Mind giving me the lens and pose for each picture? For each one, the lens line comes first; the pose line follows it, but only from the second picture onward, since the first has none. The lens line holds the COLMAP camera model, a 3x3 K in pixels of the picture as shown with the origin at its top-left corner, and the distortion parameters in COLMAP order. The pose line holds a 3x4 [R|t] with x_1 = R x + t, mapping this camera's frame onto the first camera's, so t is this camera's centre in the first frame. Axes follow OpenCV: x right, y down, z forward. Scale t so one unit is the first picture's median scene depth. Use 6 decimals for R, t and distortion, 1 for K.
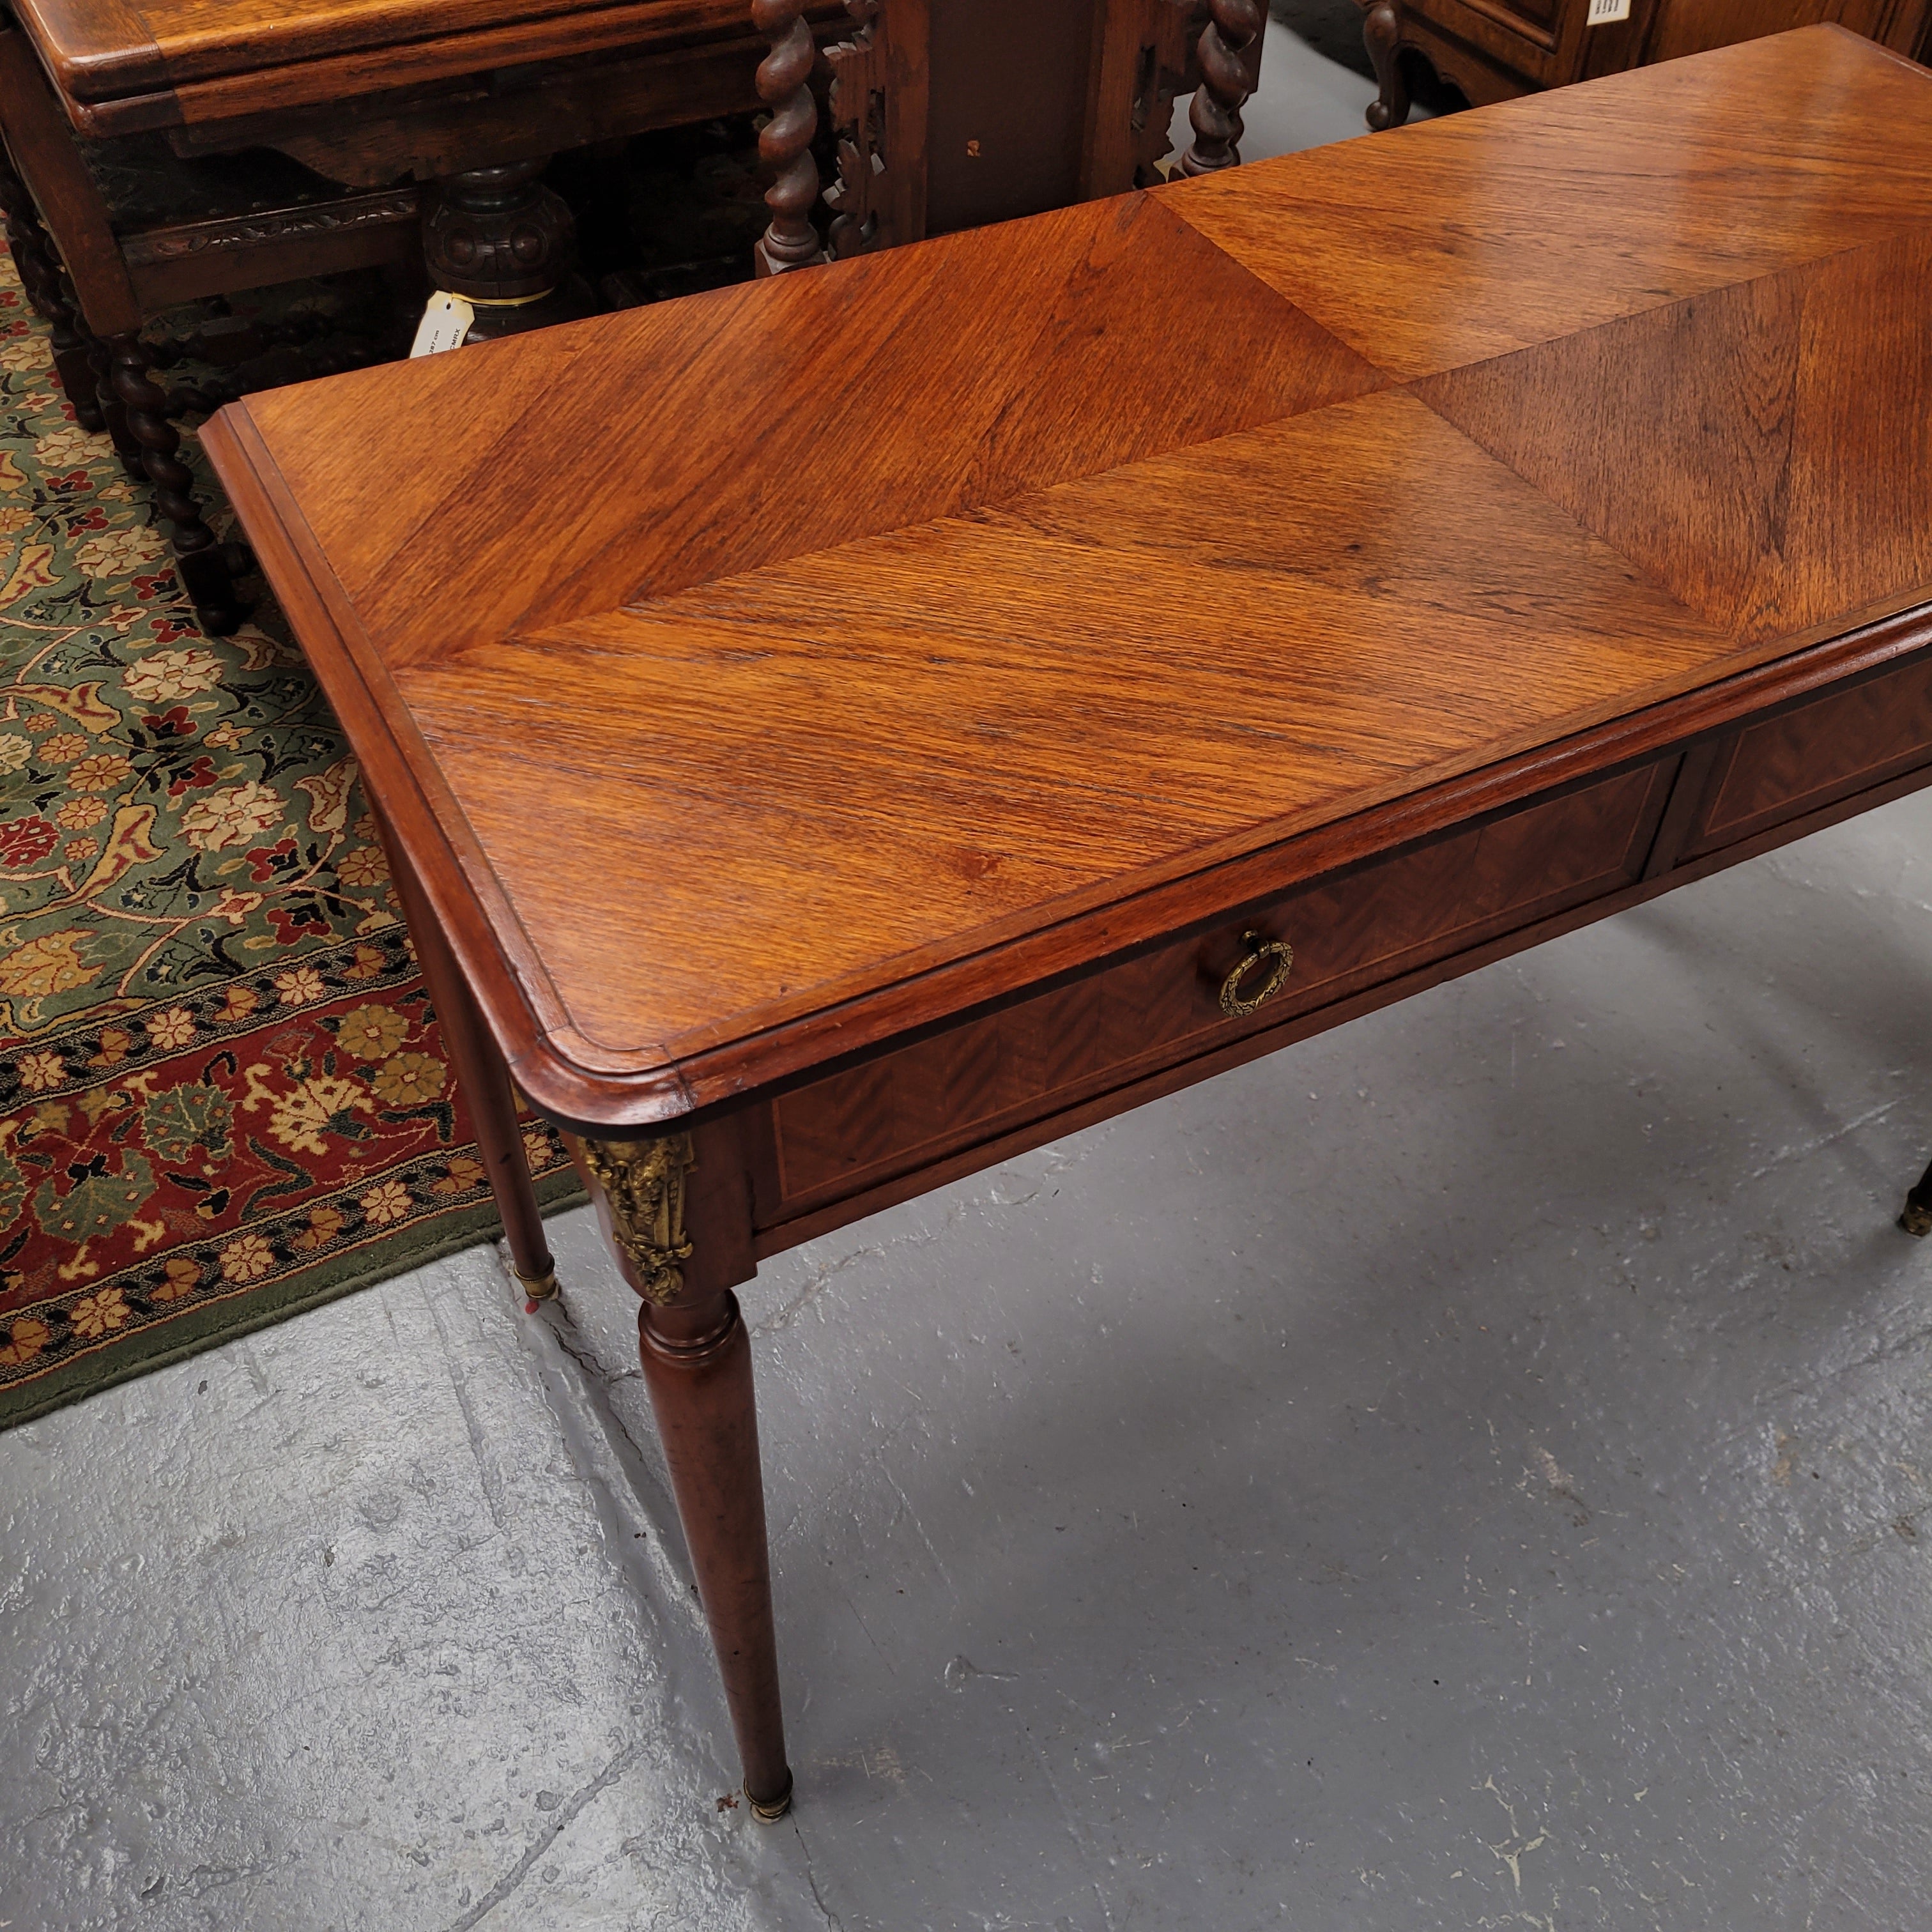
lens RADIAL K [[1959.4, 0, 948.8], [0, 1959.4, 976.8], [0, 0, 1]] dist [0.033642, 0.000000]
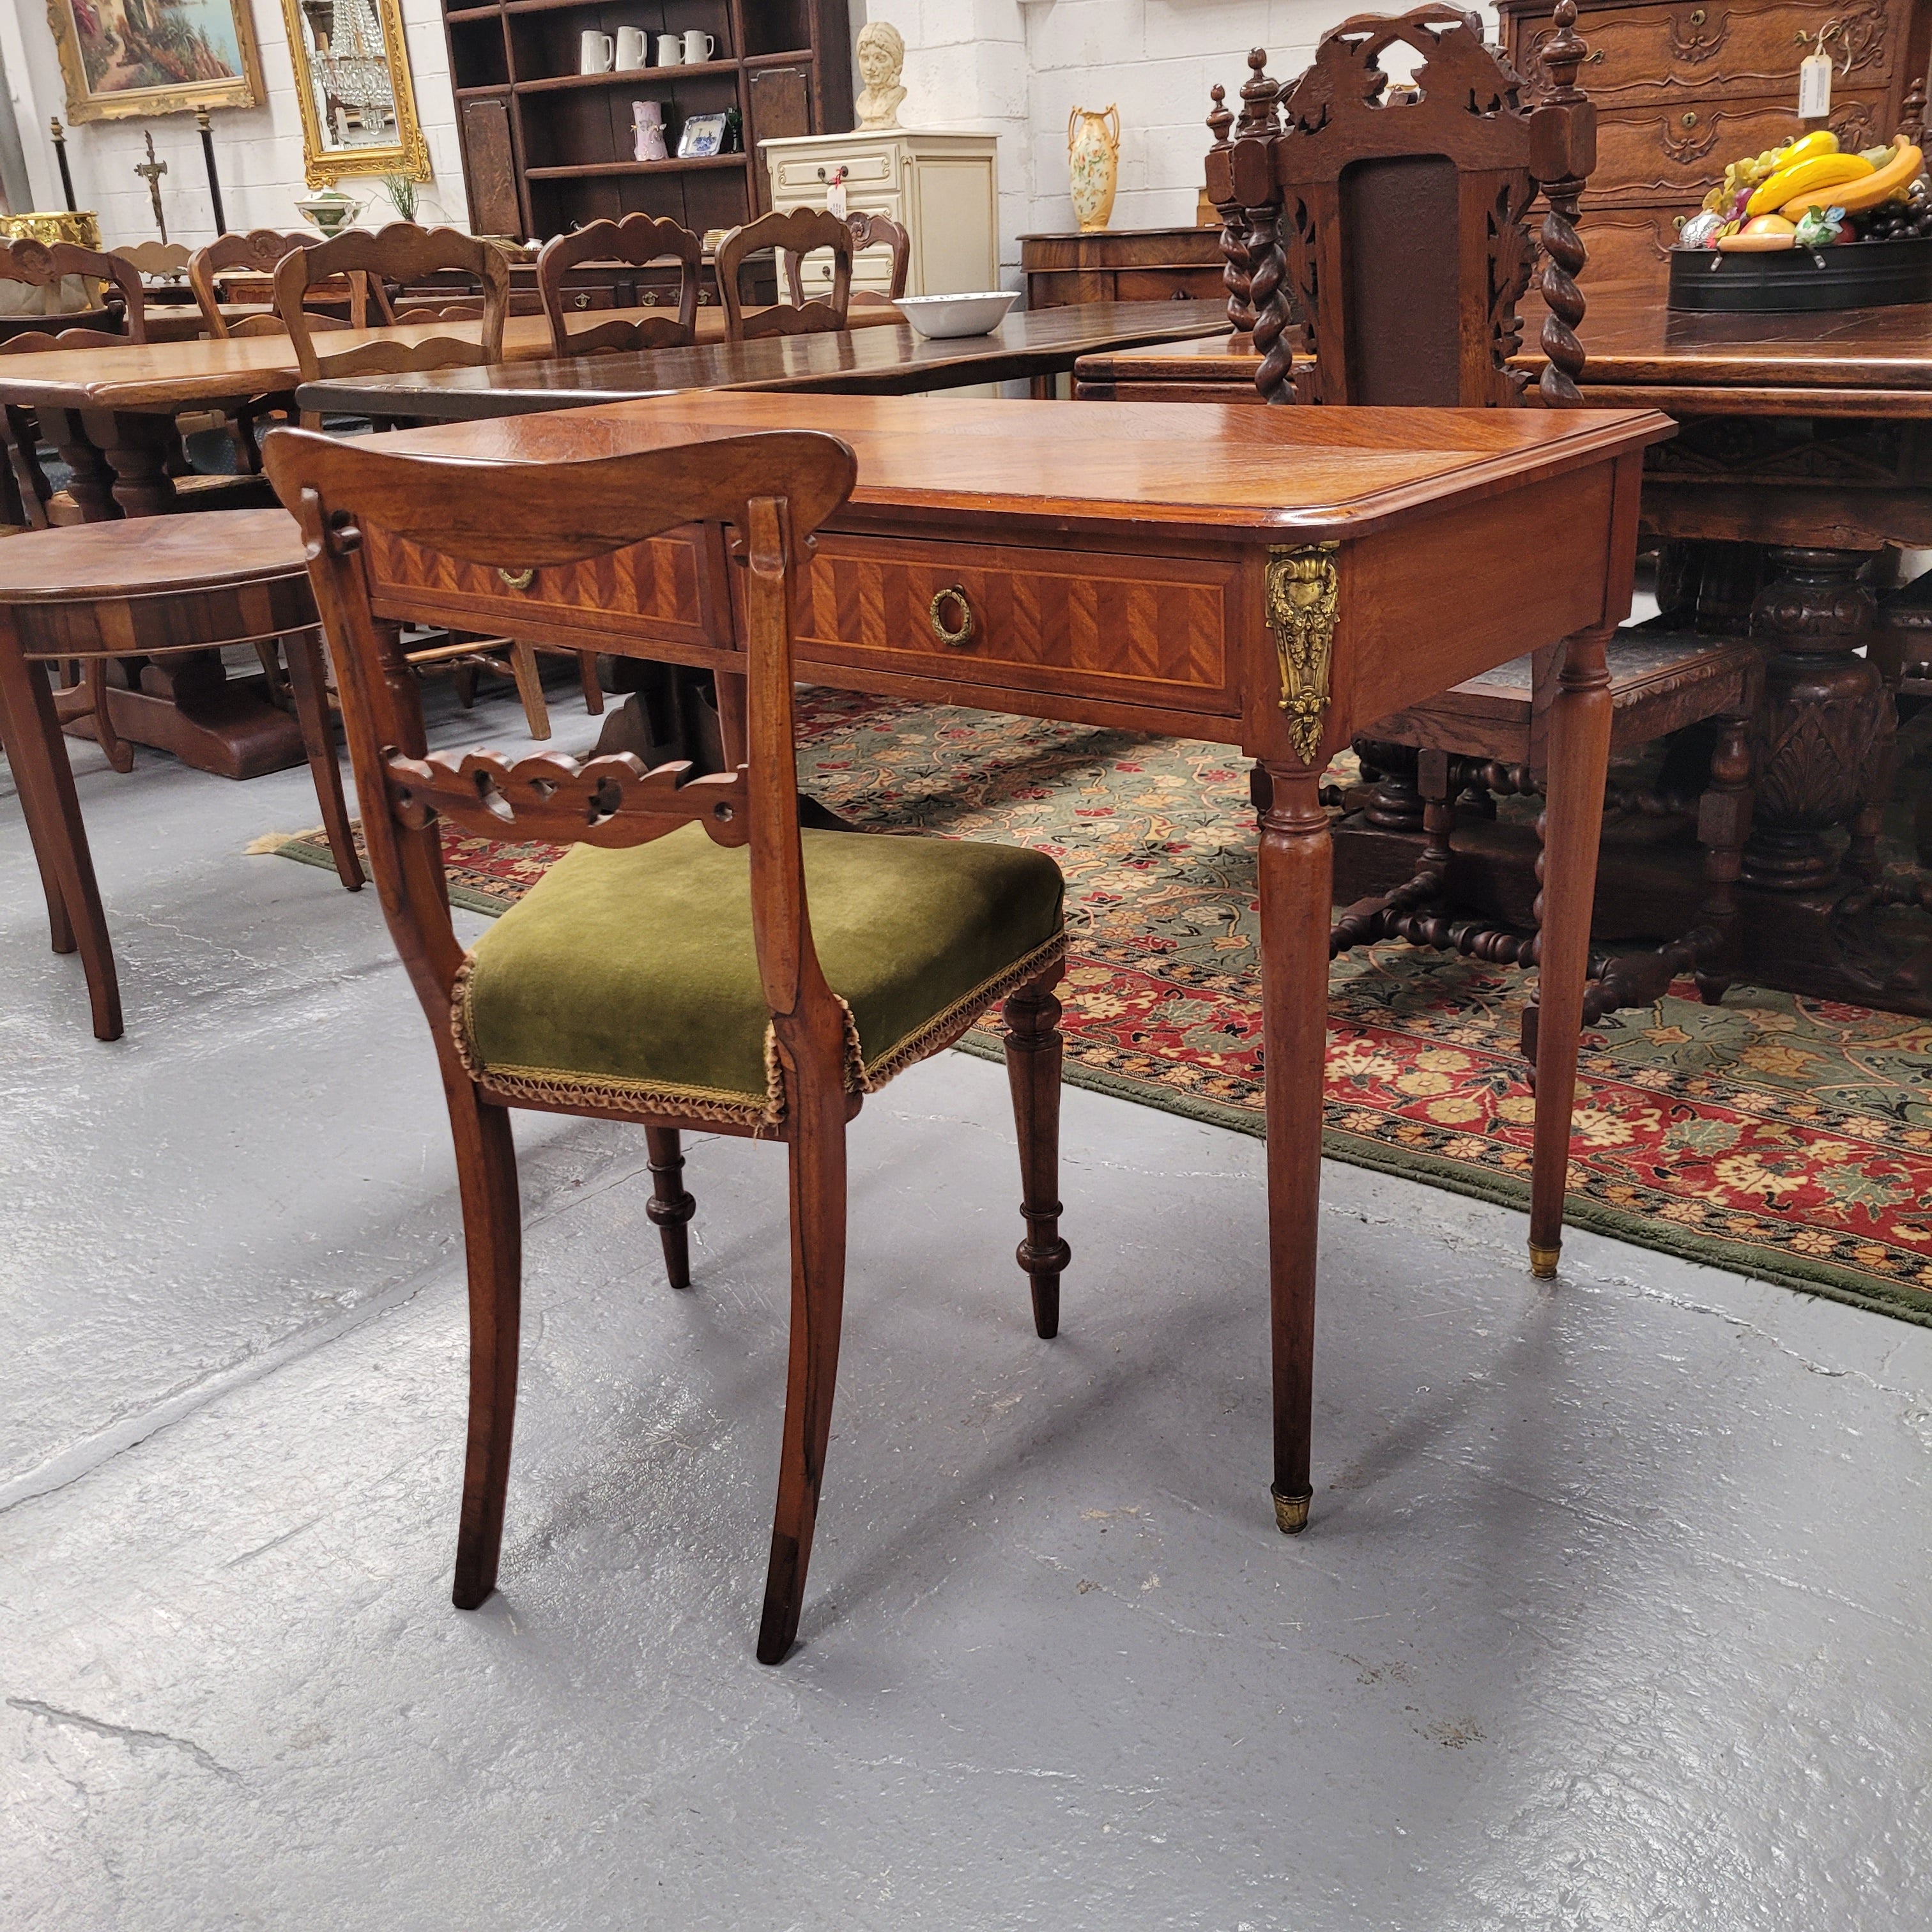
lens RADIAL K [[1959.4, 0, 970.9], [0, 1959.4, 989.2], [0, 0, 1]] dist [0.033642, 0.000000]
pose [[0.383887, 0.312134, -0.869024, 1.147975], [-0.627458, 0.778647, 0.002496, 0.065878], [0.677442, 0.544318, 0.494763, 0.261545]]
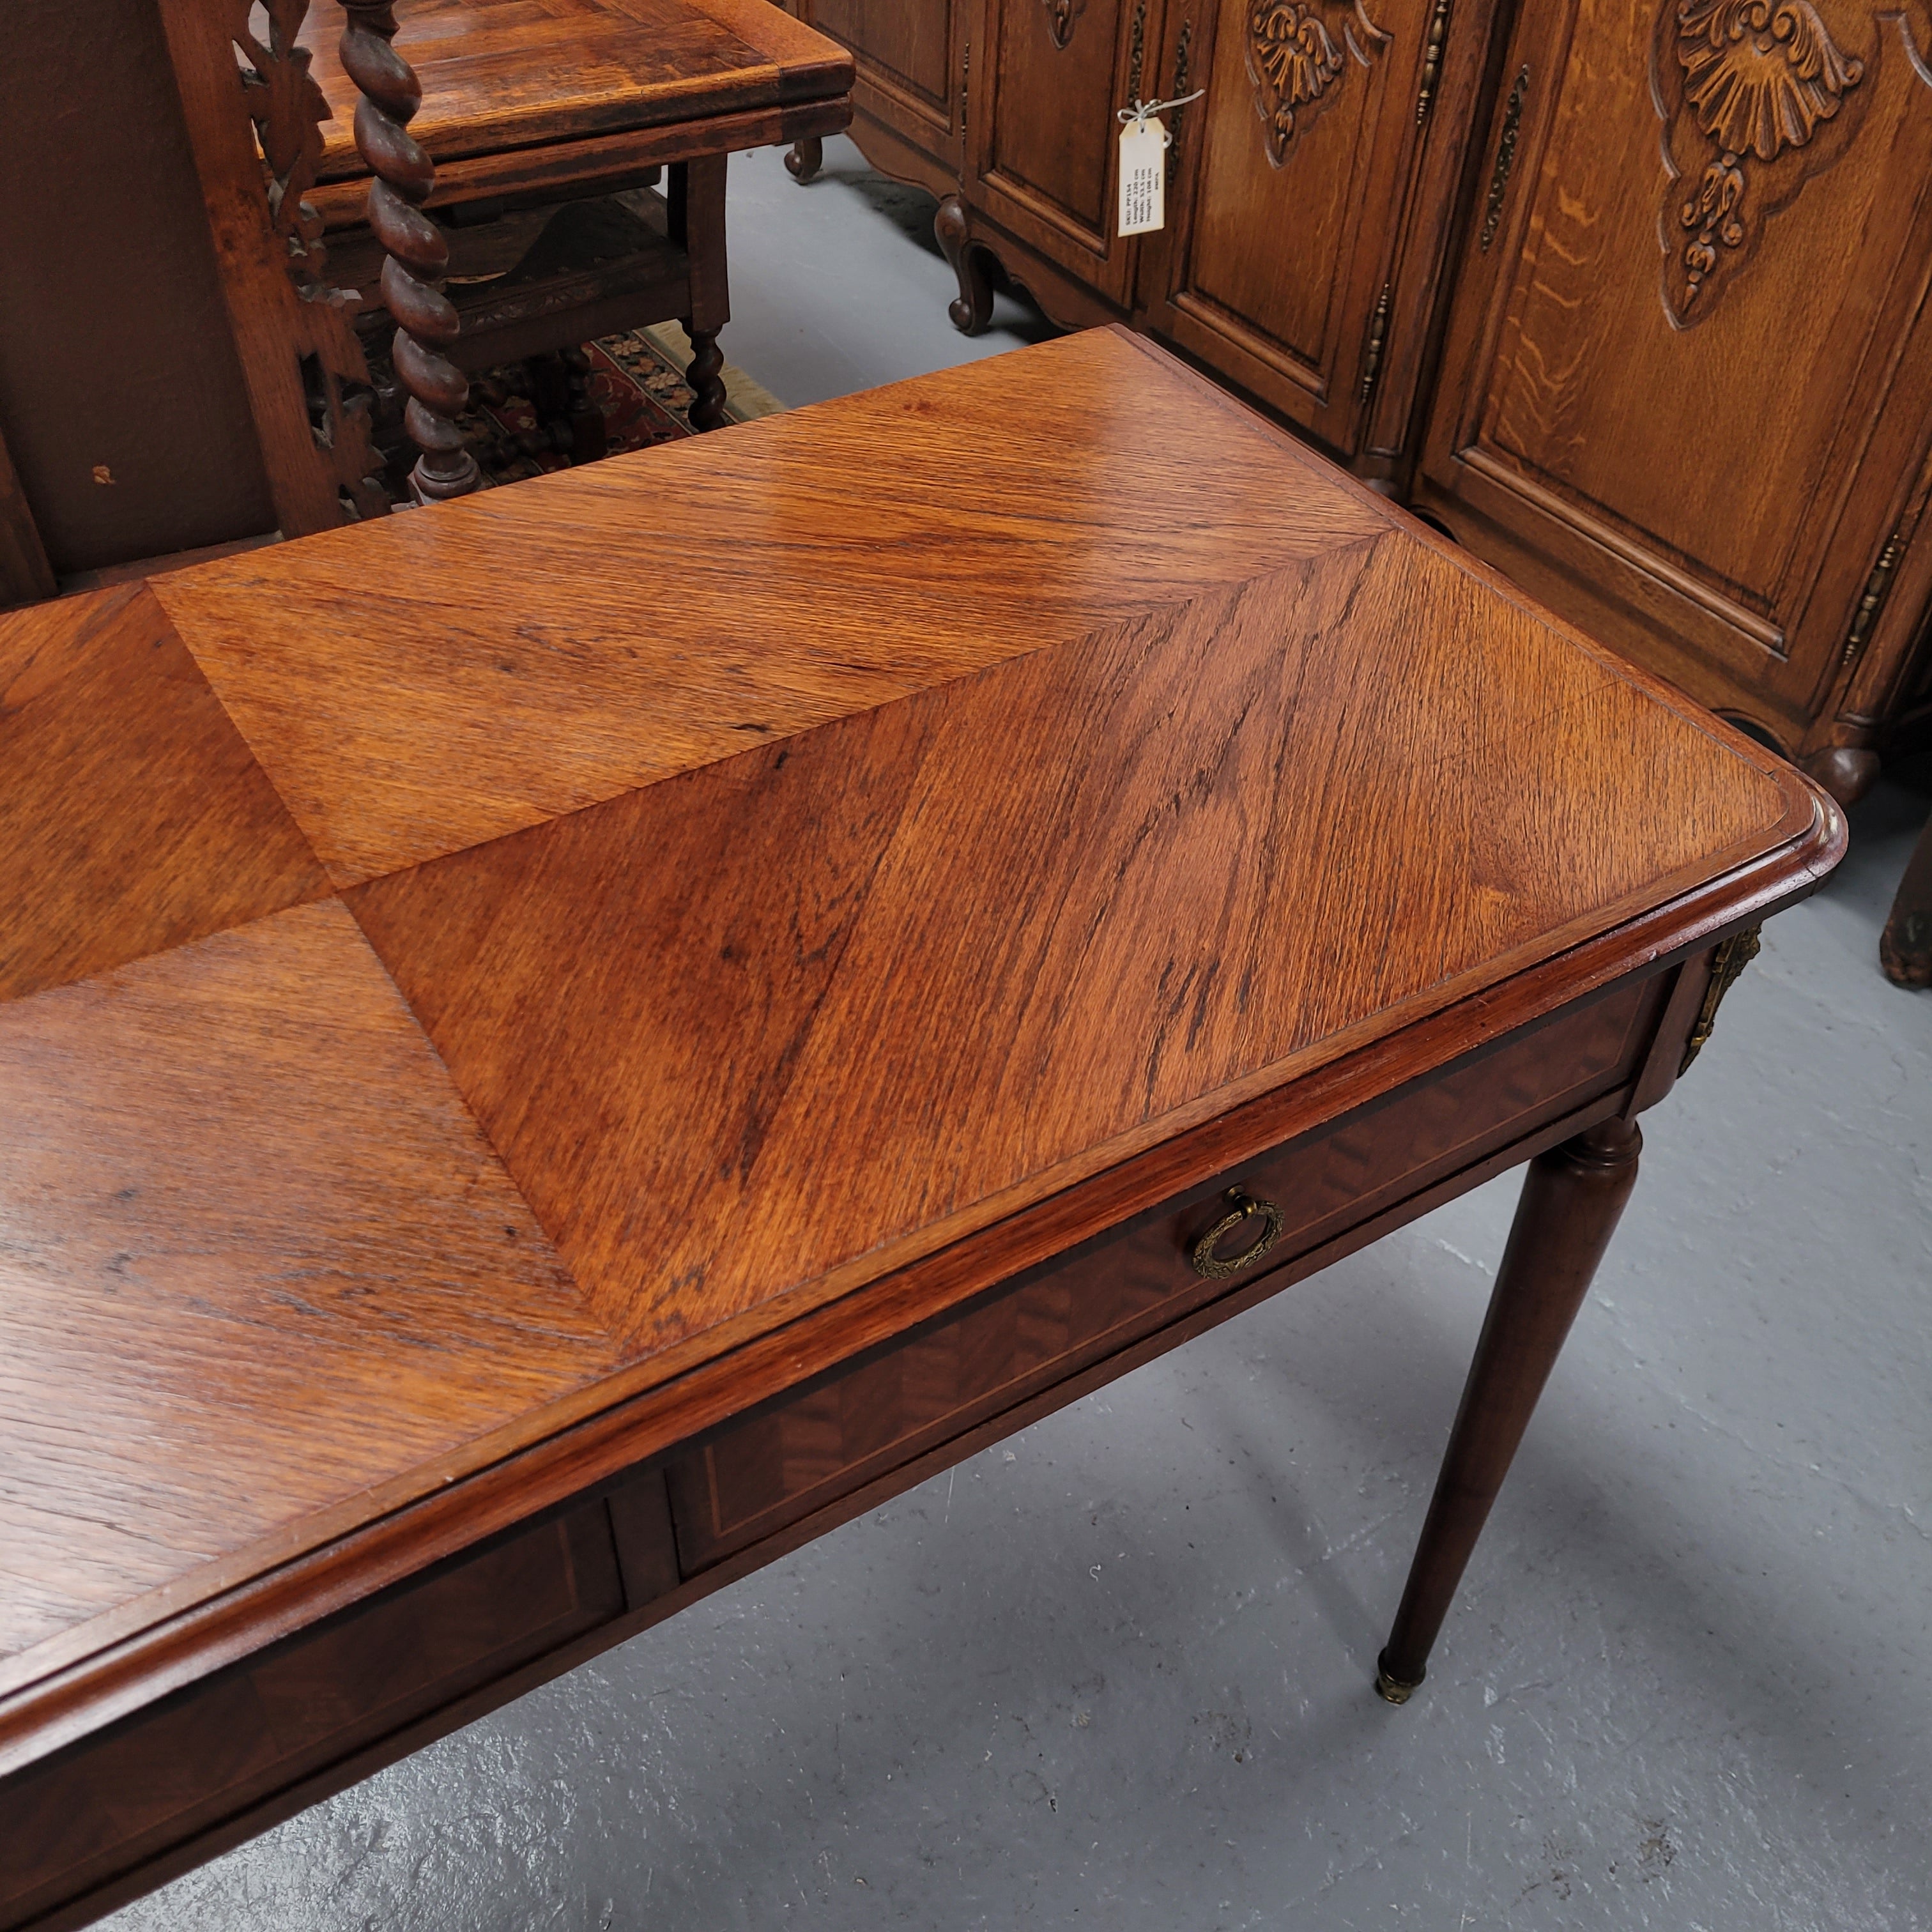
lens RADIAL K [[1959.4, 0, 947.1], [0, 1959.4, 965.6], [0, 0, 1]] dist [0.033642, 0.000000]
pose [[0.997013, -0.038999, 0.066661, 0.266207], [0.042741, 0.997535, -0.055650, -0.146443], [-0.064327, 0.058333, 0.996223, 0.170382]]
